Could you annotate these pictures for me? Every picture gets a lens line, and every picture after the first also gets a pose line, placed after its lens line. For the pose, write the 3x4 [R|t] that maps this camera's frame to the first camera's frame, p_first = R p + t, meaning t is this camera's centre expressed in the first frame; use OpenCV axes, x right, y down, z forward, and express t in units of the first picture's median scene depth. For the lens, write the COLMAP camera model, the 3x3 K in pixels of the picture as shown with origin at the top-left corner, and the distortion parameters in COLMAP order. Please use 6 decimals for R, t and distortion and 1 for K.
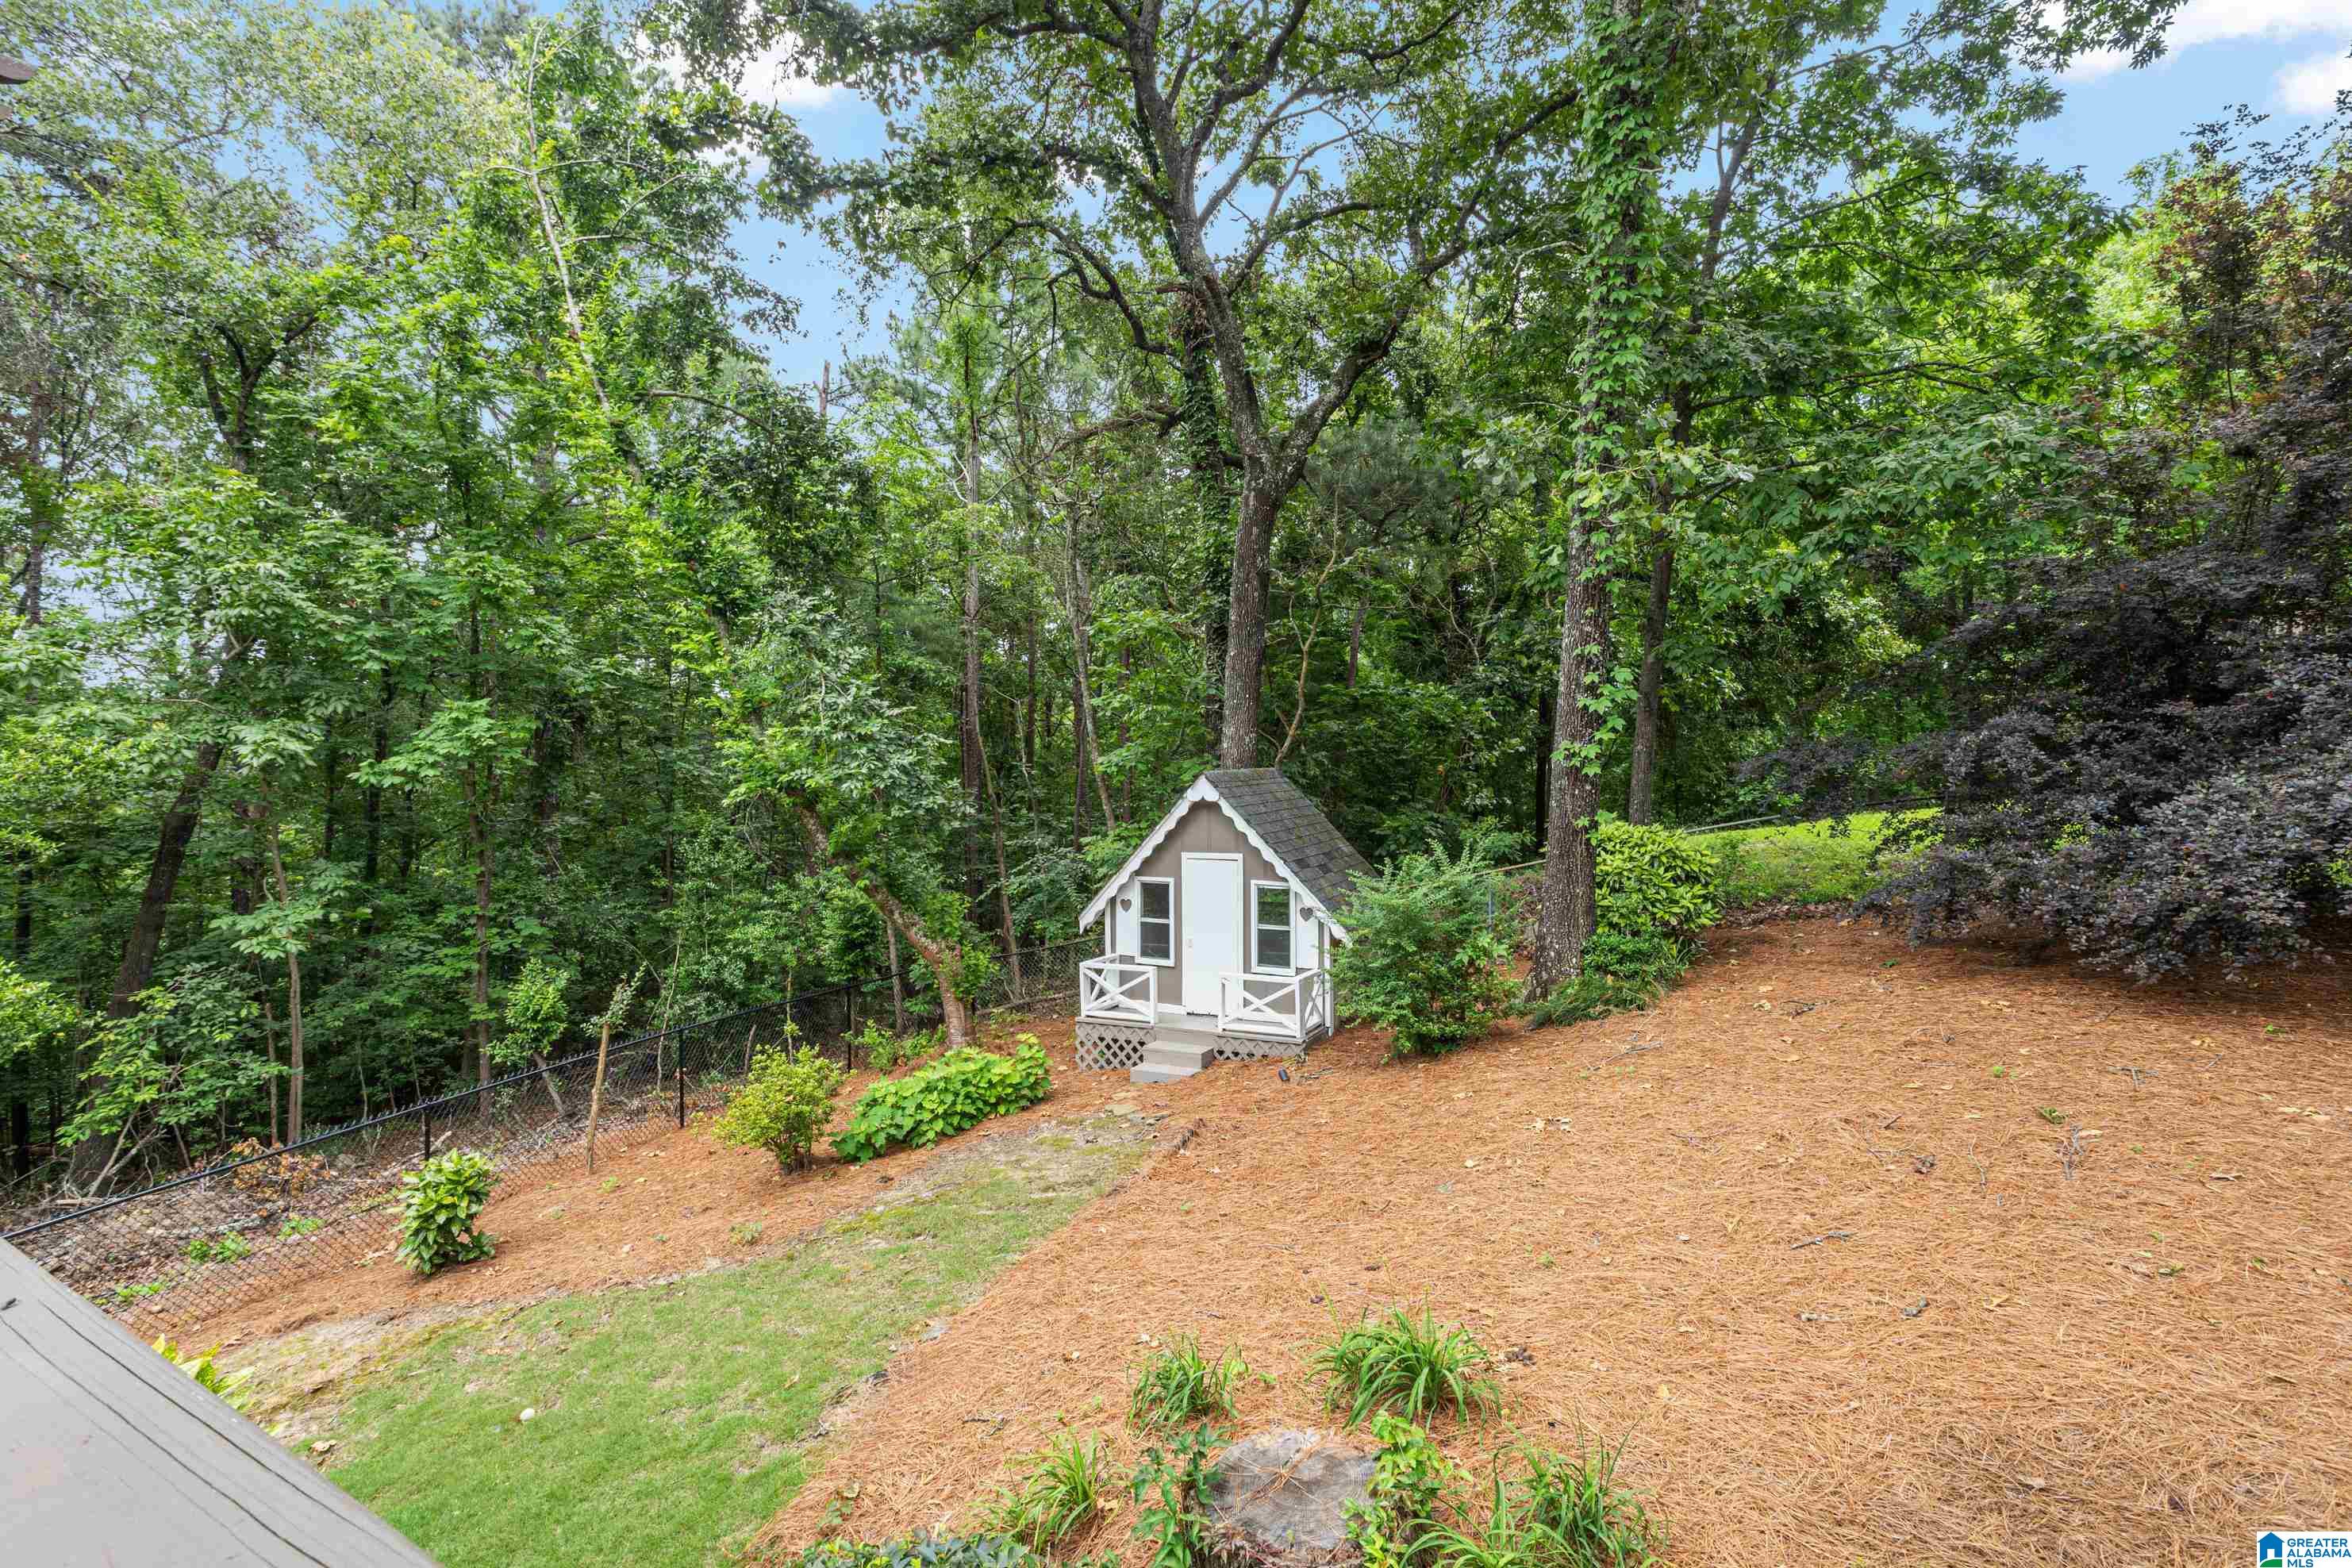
lens RADIAL K [[1152.1, 0, 1156.4], [0, 1152.1, 778.0], [0, 0, 1]] dist [-0.017728, 0.007452]
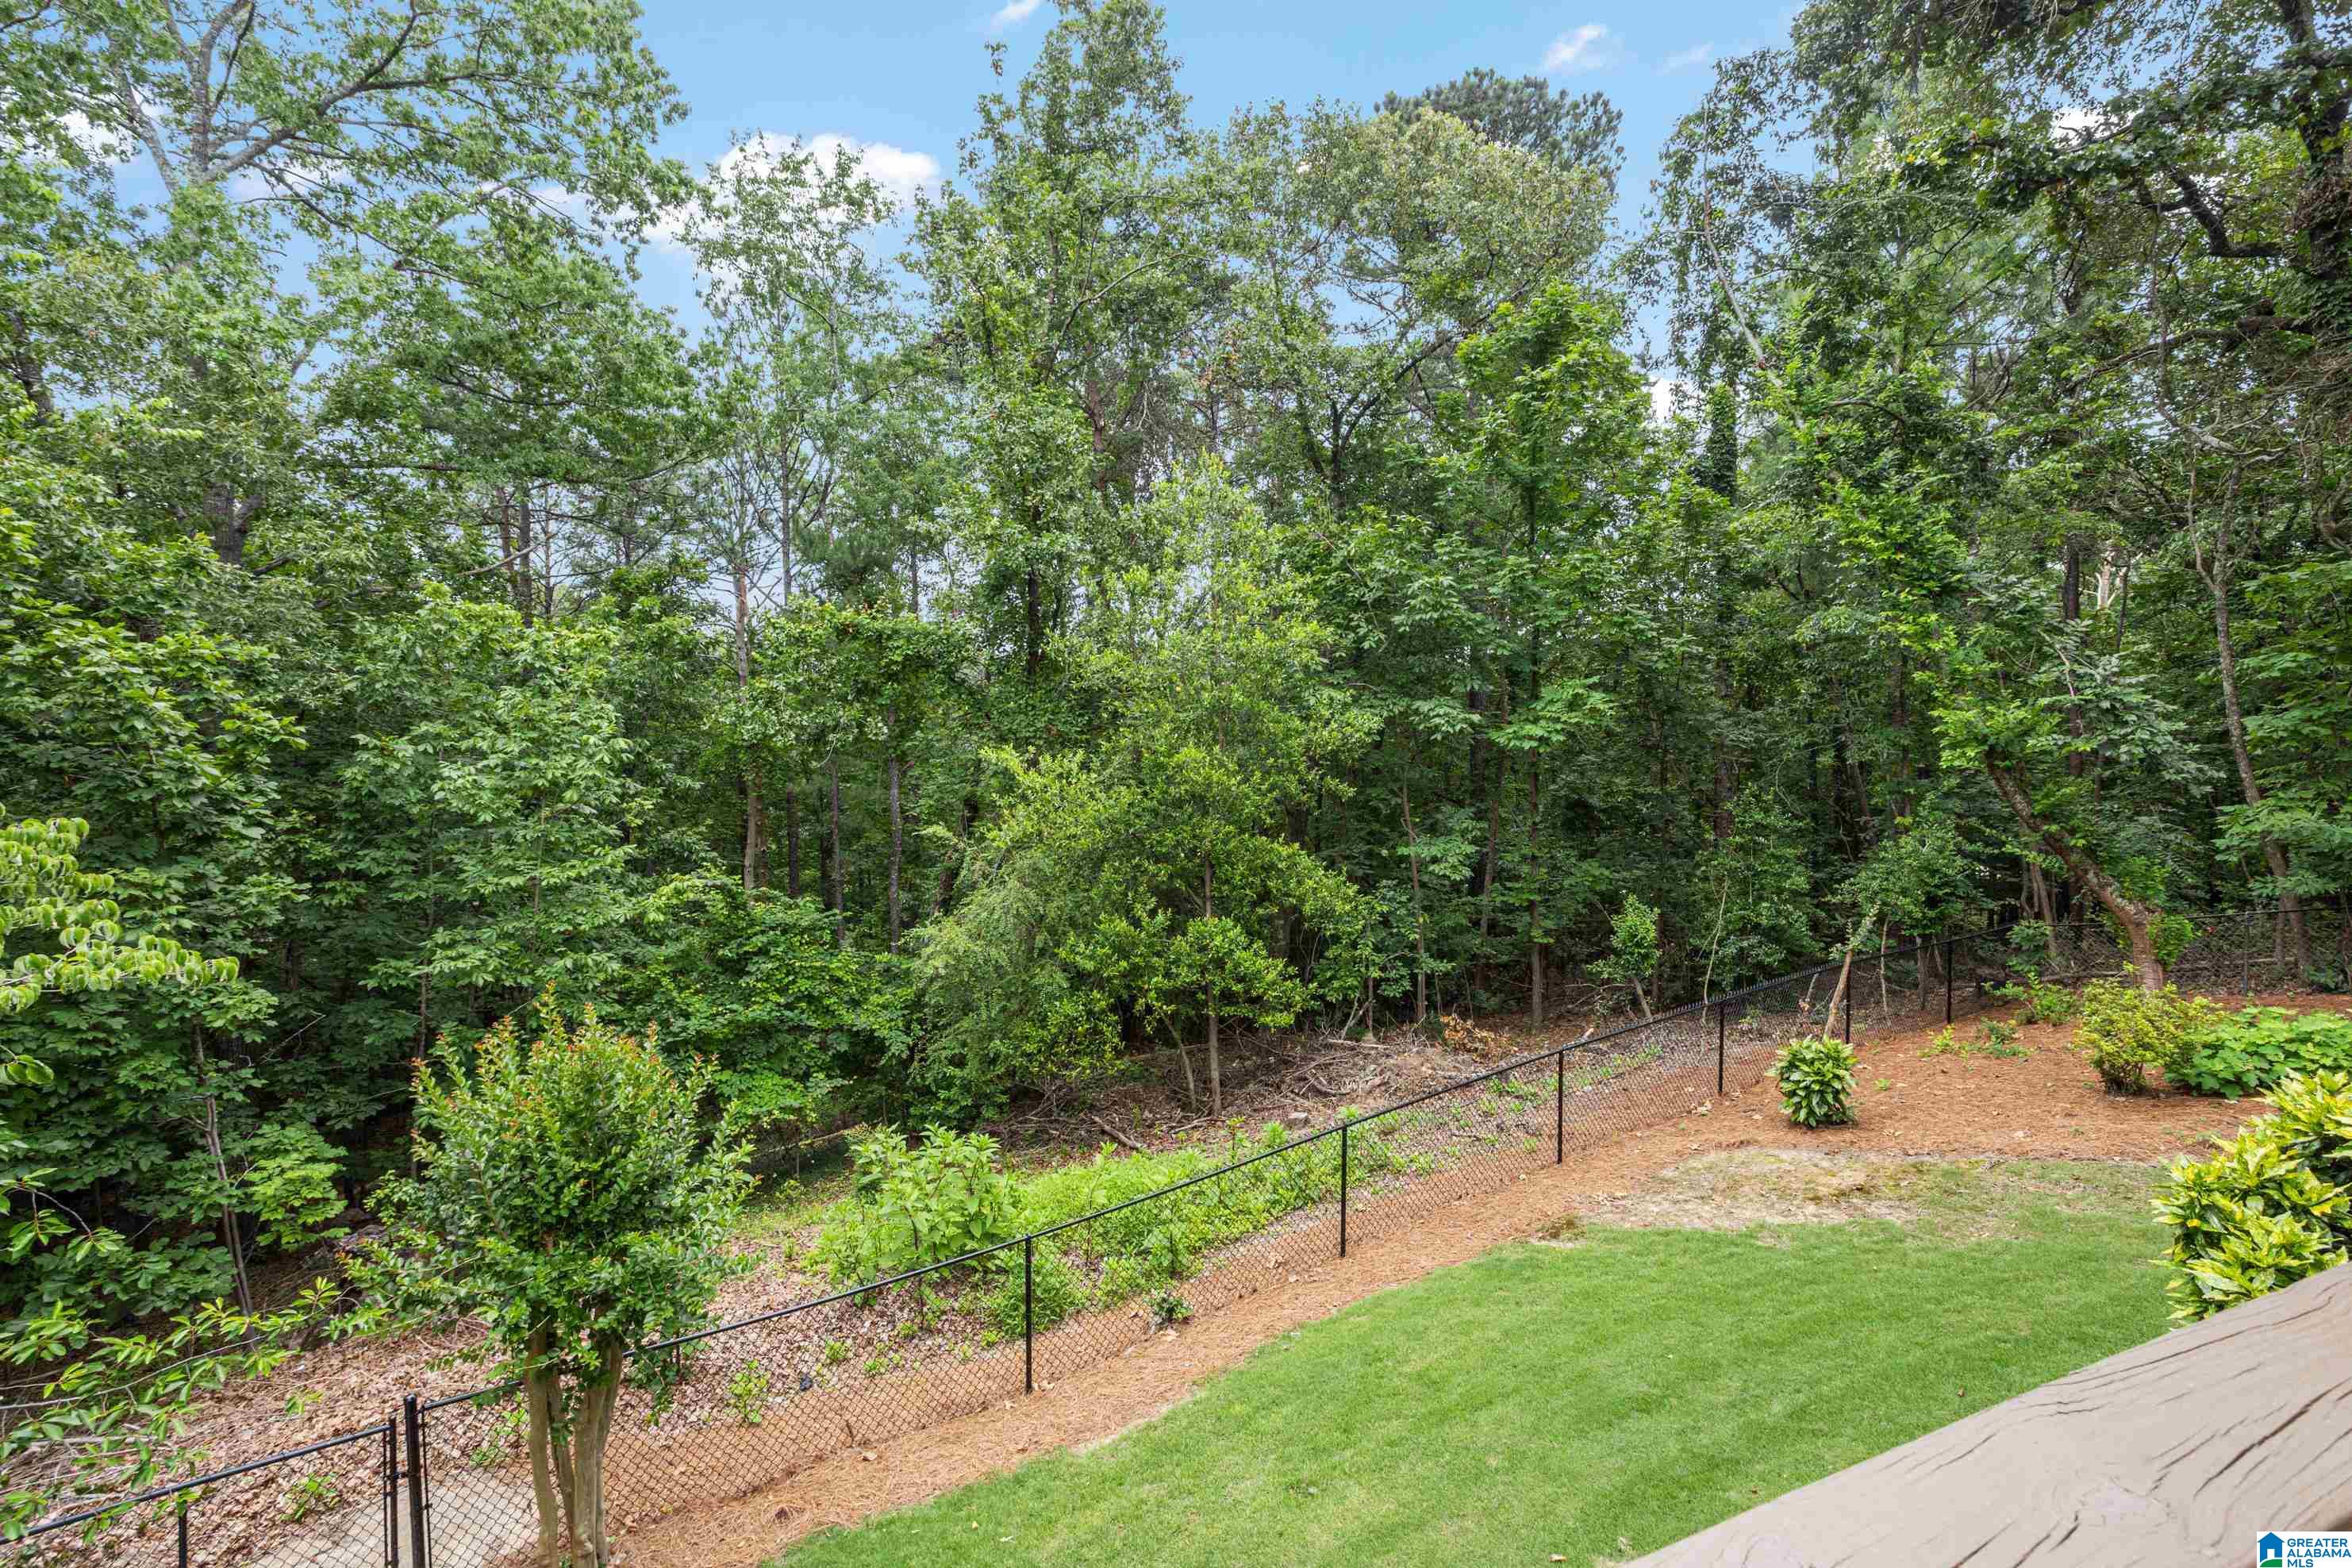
lens RADIAL K [[1152.1, 0, 1168.0], [0, 1152.1, 770.8], [0, 0, 1]] dist [-0.017728, 0.007452]
pose [[0.844932, 0.014899, -0.534666, -0.460531], [-0.002374, 0.999707, 0.024105, 0.002176], [0.534868, -0.019098, 0.844720, -0.388154]]
